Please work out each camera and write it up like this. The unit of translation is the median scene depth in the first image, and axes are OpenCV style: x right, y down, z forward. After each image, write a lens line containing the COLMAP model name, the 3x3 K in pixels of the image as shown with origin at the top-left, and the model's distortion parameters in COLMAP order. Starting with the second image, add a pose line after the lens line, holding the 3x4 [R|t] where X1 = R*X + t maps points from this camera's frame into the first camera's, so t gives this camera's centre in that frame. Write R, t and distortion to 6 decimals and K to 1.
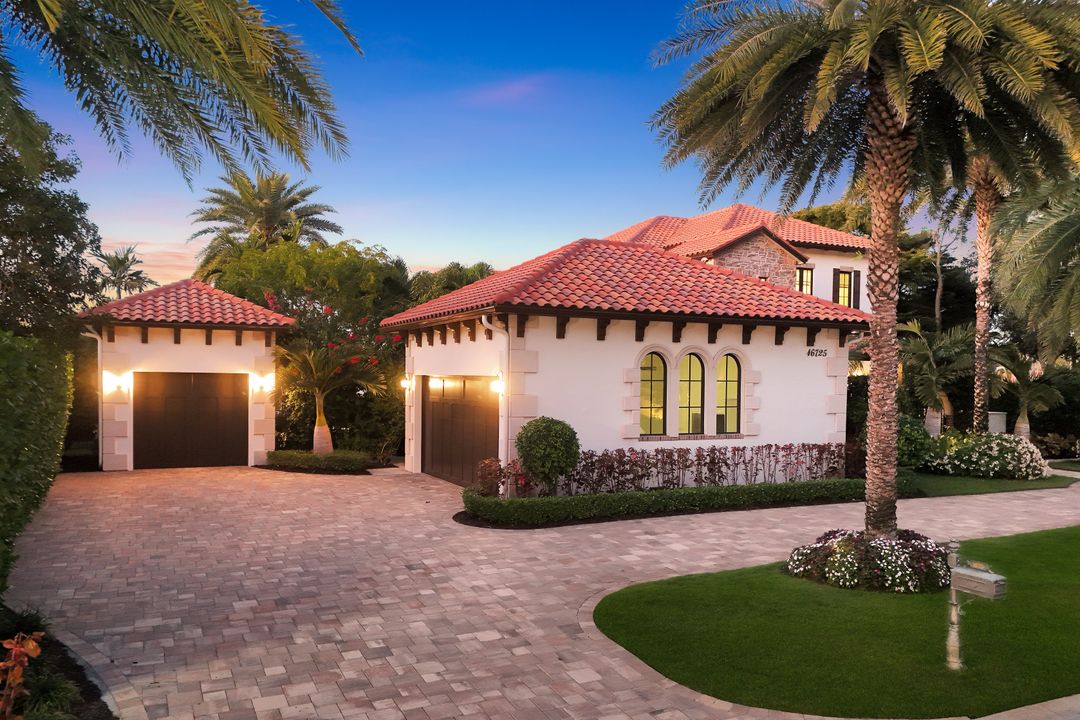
lens RADIAL K [[803.8, 0, 540.0], [0, 803.8, 360.0], [0, 0, 1]] dist [0.071453, 0.000732]
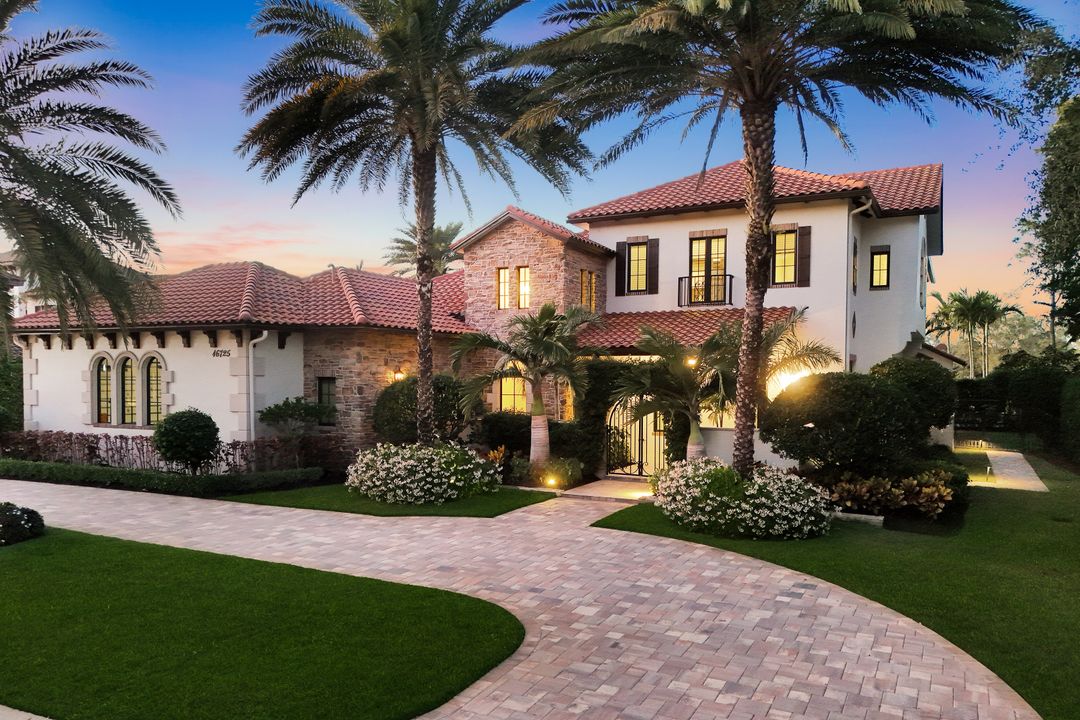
lens RADIAL K [[803.8, 0, 540.0], [0, 803.8, 360.0], [0, 0, 1]] dist [0.071453, 0.000732]
pose [[0.607377, -0.022476, -0.794095, 1.437505], [0.014627, 0.999747, -0.017109, 0.023830], [0.794279, -0.001224, 0.607552, 0.692085]]
